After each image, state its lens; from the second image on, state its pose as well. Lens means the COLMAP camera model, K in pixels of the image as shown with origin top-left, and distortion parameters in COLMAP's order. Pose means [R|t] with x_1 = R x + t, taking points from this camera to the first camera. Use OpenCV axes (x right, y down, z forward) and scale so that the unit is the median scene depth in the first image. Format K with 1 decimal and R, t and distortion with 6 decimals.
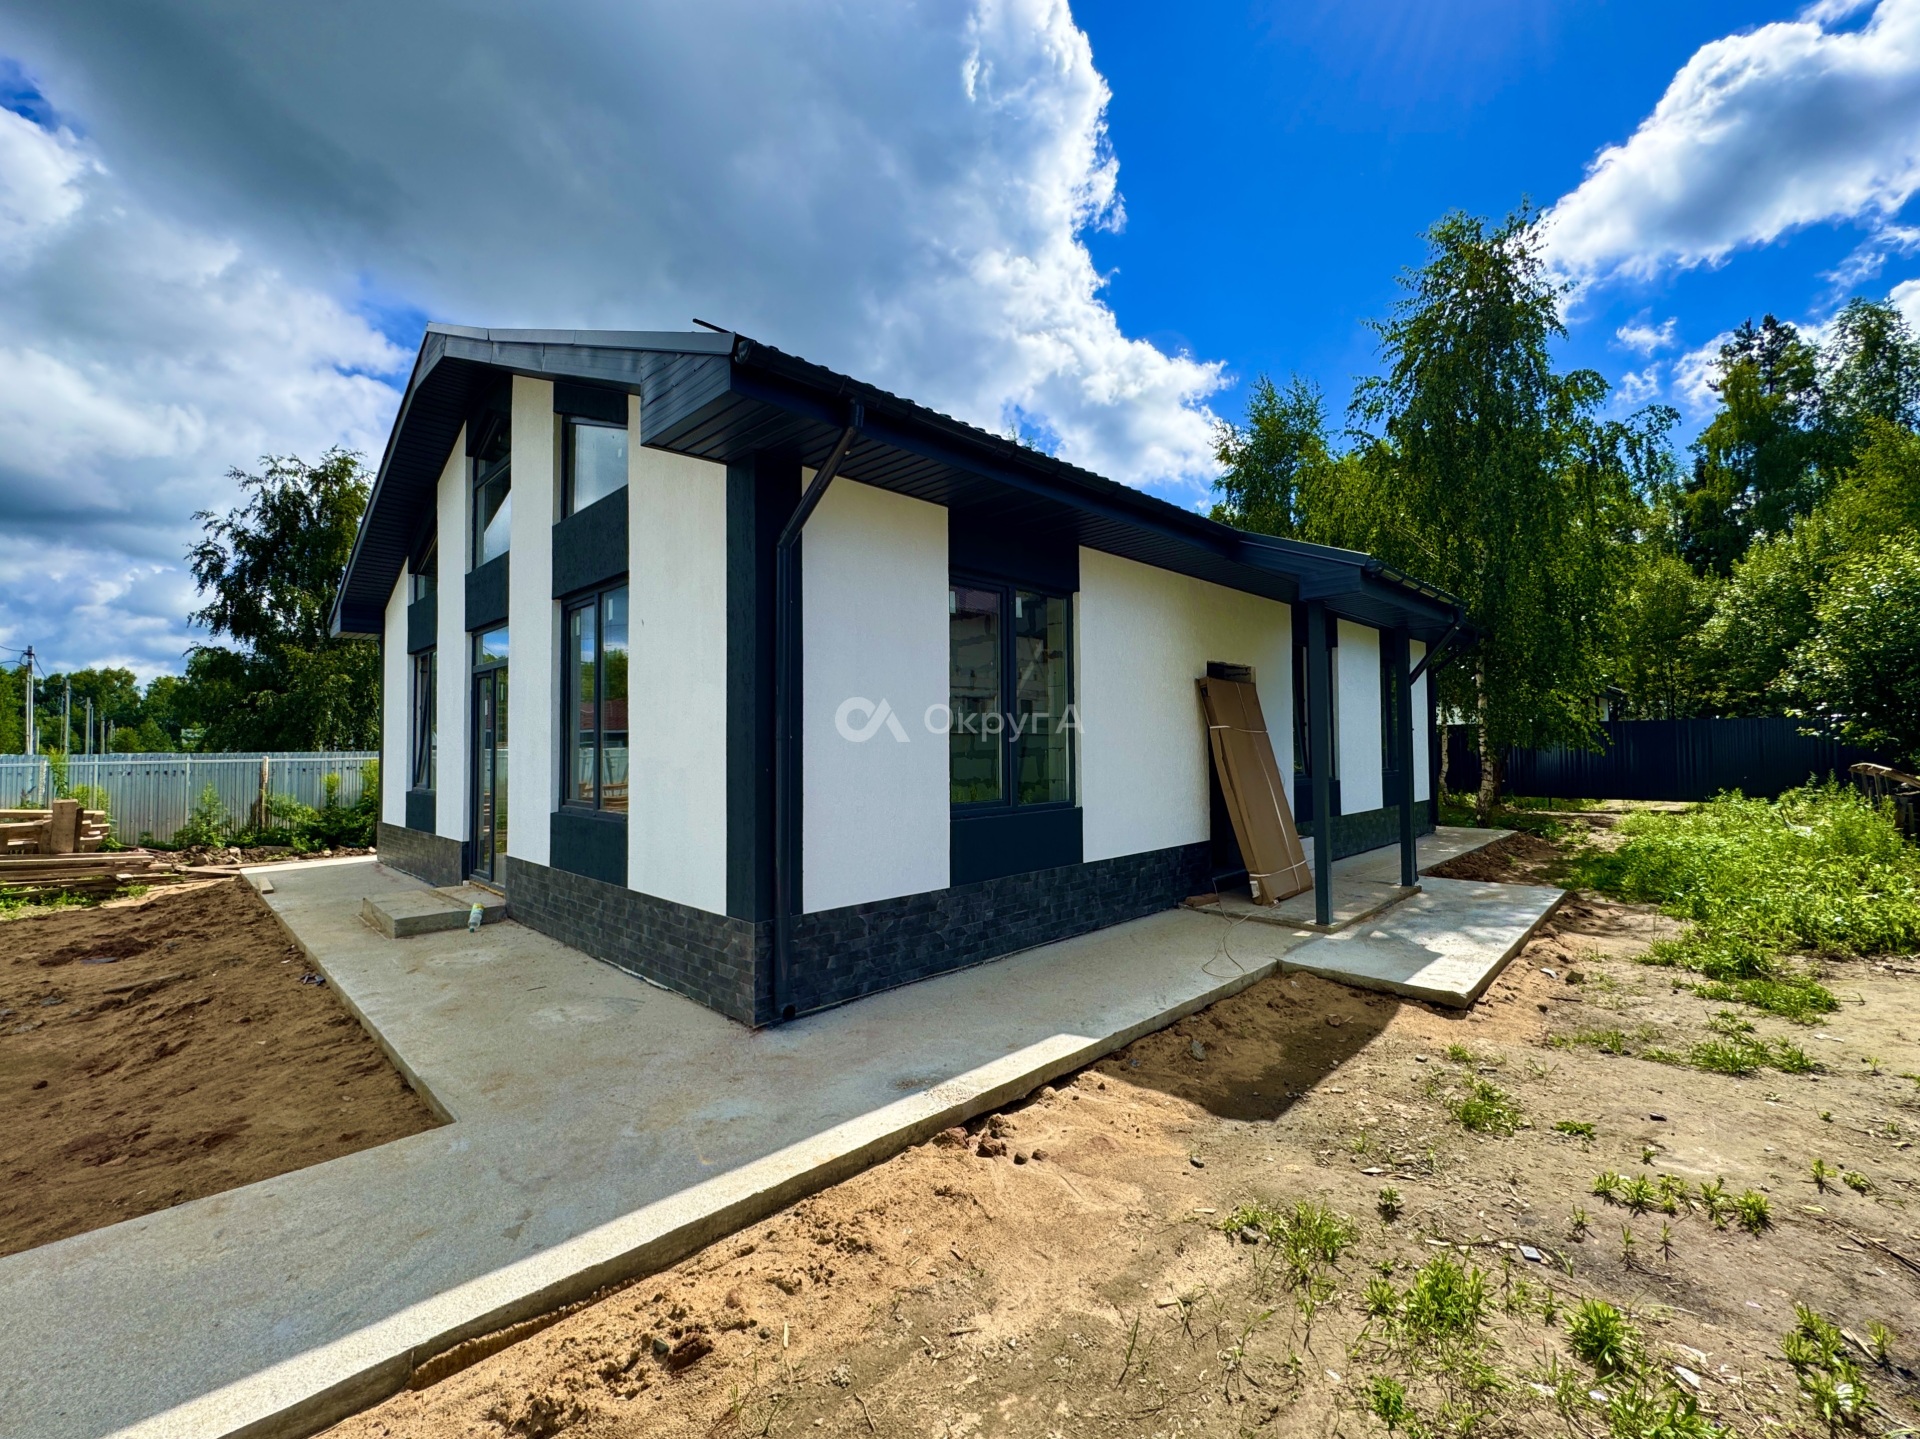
lens RADIAL K [[814.9, 0, 960.1], [0, 814.9, 719.6], [0, 0, 1]] dist [-0.002019, -0.000270]
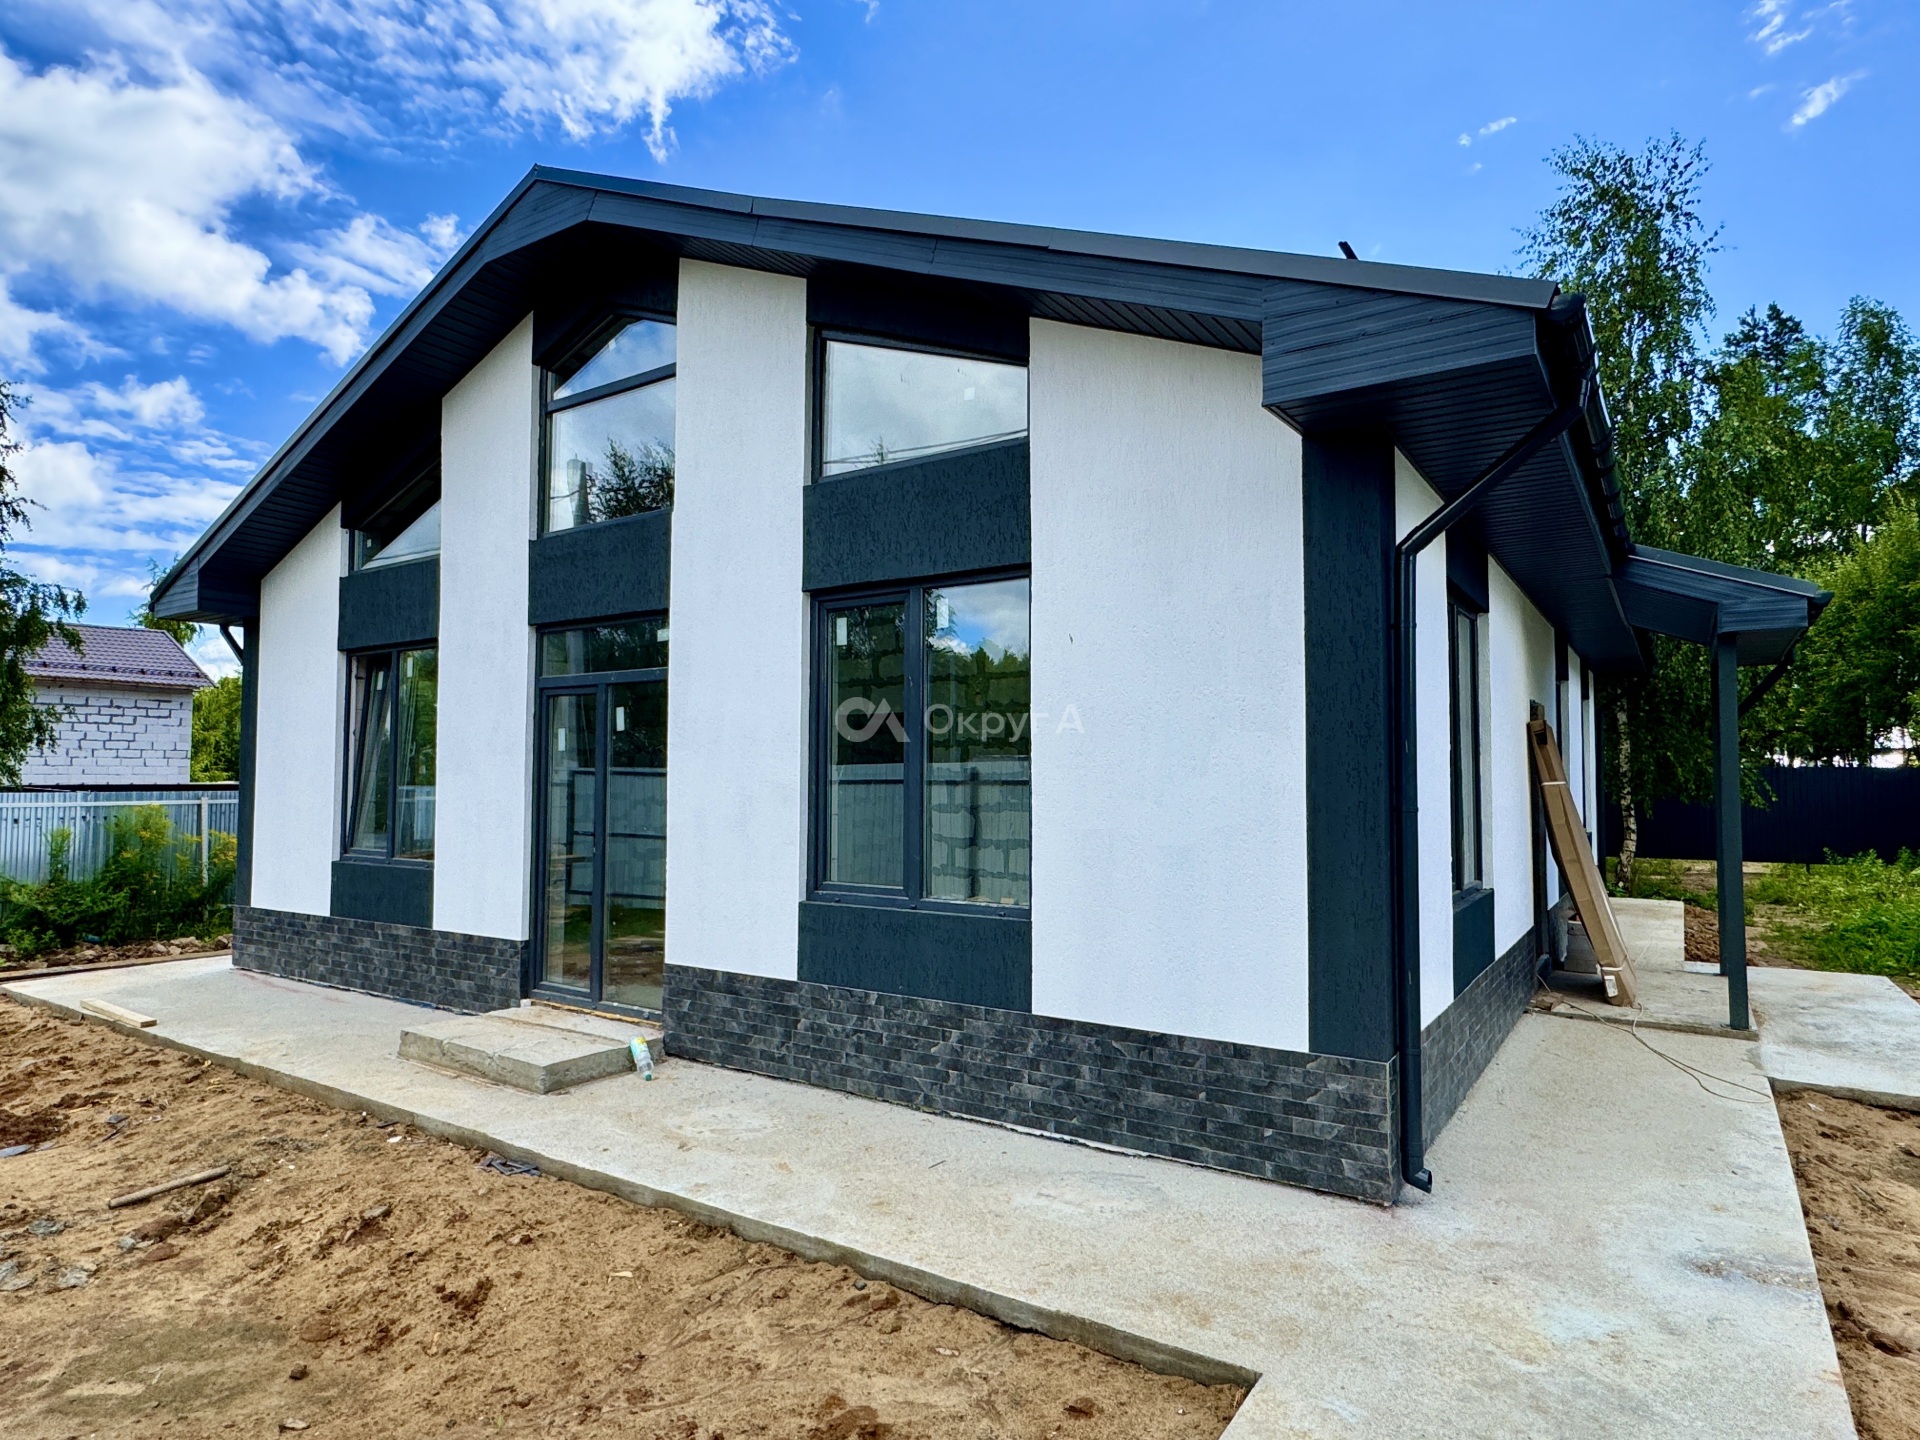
lens RADIAL K [[1100.4, 0, 958.4], [0, 1100.4, 726.8], [0, 0, 1]] dist [-0.004883, 0.002095]
pose [[0.981588, 0.021307, 0.189816, -0.527414], [-0.018201, 0.999671, -0.018094, -0.017714], [-0.190139, 0.014306, 0.981653, 0.060509]]
